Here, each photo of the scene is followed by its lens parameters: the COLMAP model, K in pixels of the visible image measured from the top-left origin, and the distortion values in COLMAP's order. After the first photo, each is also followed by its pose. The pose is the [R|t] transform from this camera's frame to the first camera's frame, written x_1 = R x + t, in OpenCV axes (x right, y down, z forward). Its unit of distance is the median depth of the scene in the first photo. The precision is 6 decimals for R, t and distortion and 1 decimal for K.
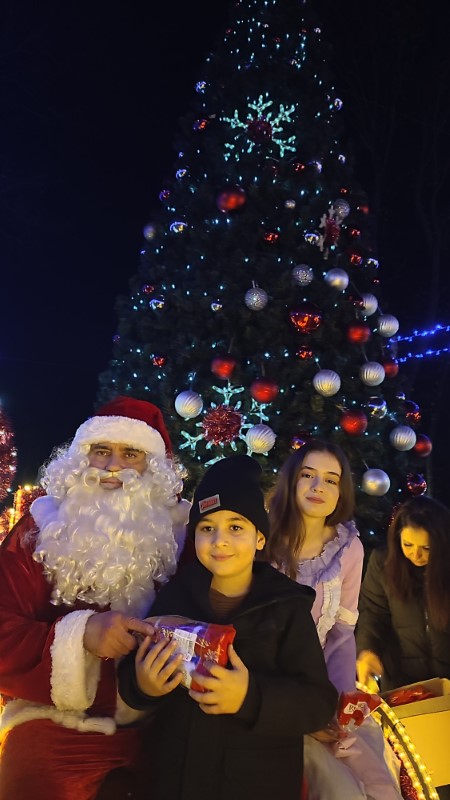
lens RADIAL K [[592.5, 0, 227.8], [0, 592.5, 403.3], [0, 0, 1]] dist [0.046768, -0.042124]
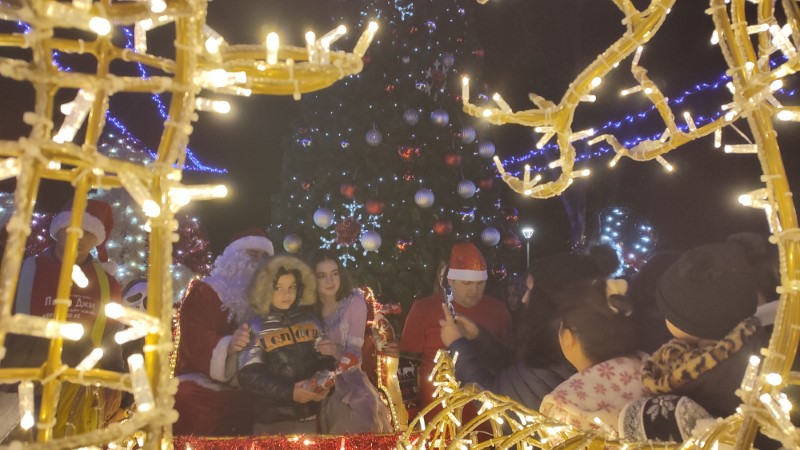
lens RADIAL K [[592.5, 0, 395.4], [0, 592.5, 224.5], [0, 0, 1]] dist [0.046768, -0.042124]
pose [[0.993681, -0.033599, -0.107092, 0.234436], [0.037090, 0.998838, 0.030779, -0.017795], [0.105933, -0.034557, 0.993773, -0.344493]]
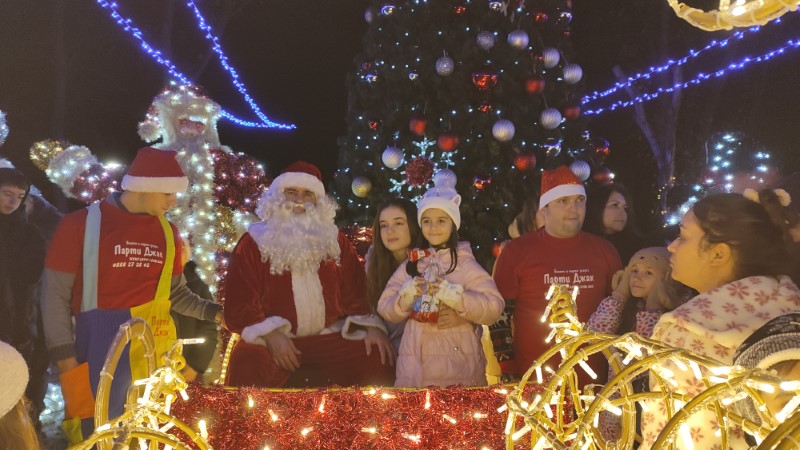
lens RADIAL K [[592.5, 0, 388.5], [0, 592.5, 229.7], [0, 0, 1]] dist [0.046768, -0.042124]
pose [[0.970287, -0.050768, -0.236569, 0.207886], [0.078352, 0.990983, 0.108694, 0.015713], [0.228918, -0.124000, 0.965516, -0.250815]]
